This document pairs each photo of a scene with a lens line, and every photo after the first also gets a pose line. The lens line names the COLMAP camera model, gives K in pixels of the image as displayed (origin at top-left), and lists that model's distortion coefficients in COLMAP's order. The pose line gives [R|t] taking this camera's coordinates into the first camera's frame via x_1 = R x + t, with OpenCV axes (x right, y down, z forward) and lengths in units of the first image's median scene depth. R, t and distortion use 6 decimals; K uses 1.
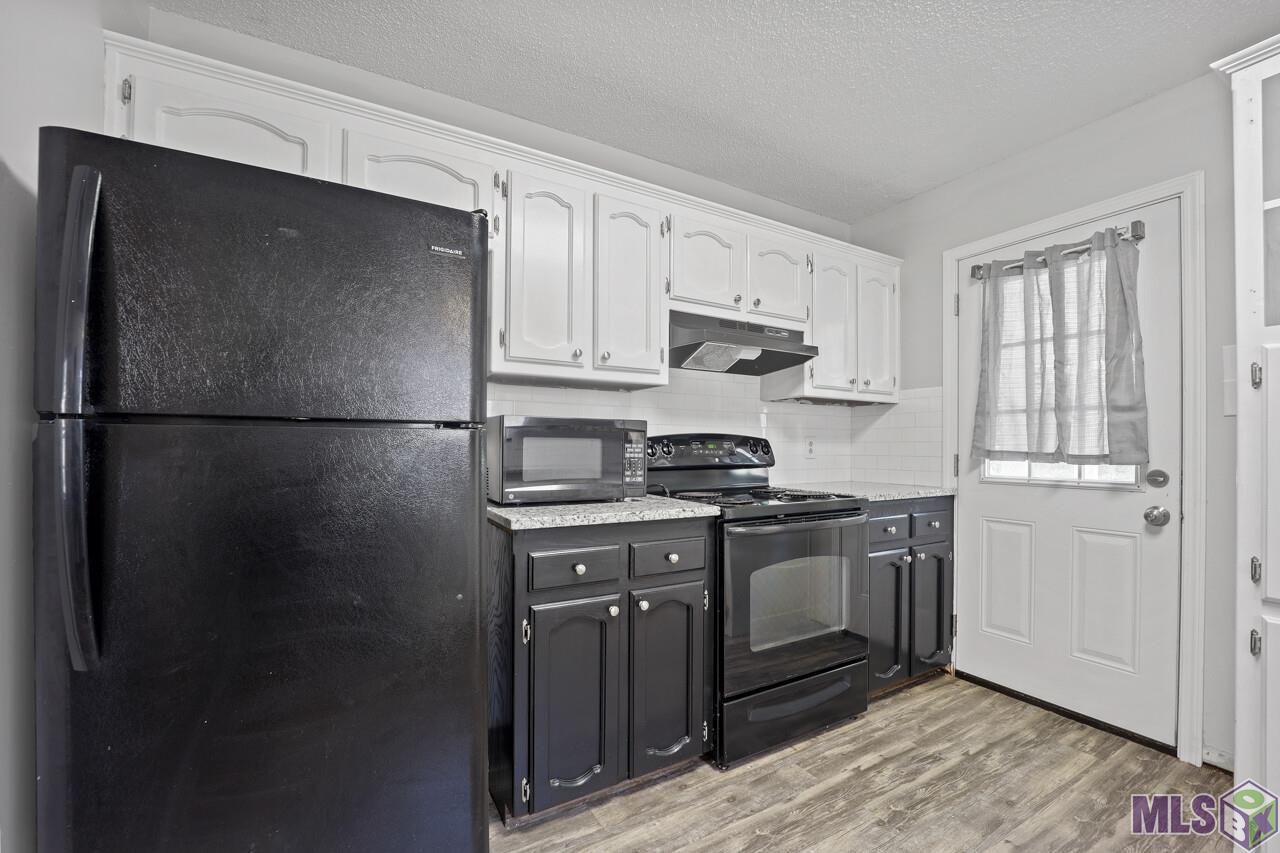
lens RADIAL K [[532.0, 0, 640.0], [0, 532.0, 445.9], [0, 0, 1]] dist [-0.019378, 0.000255]
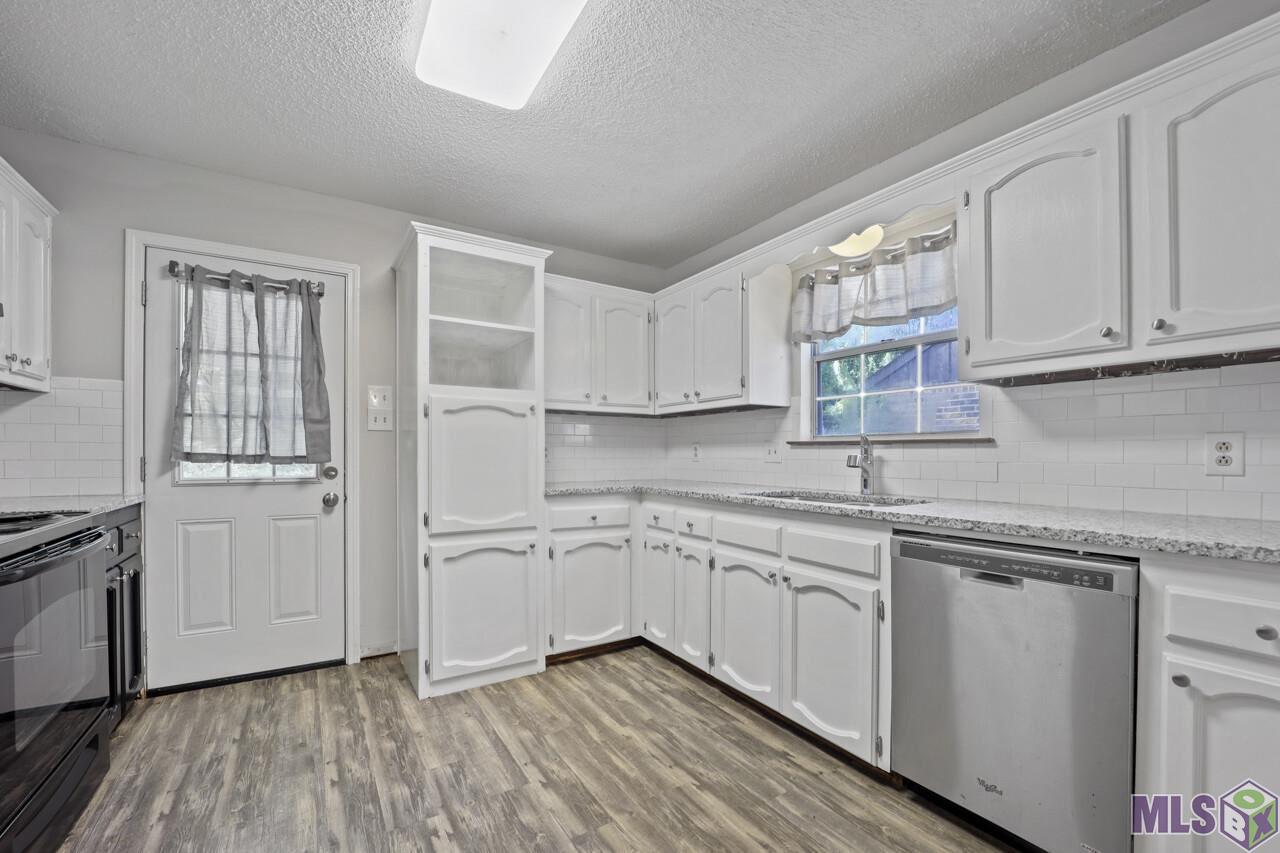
lens RADIAL K [[534.5, 0, 638.7], [0, 534.5, 454.0], [0, 0, 1]] dist [-0.015689, 0.000226]
pose [[-0.031896, -0.003979, 0.999483, -0.439398], [-0.006300, 0.999973, 0.003780, 0.002173], [-0.999471, -0.006177, -0.031920, 0.217788]]
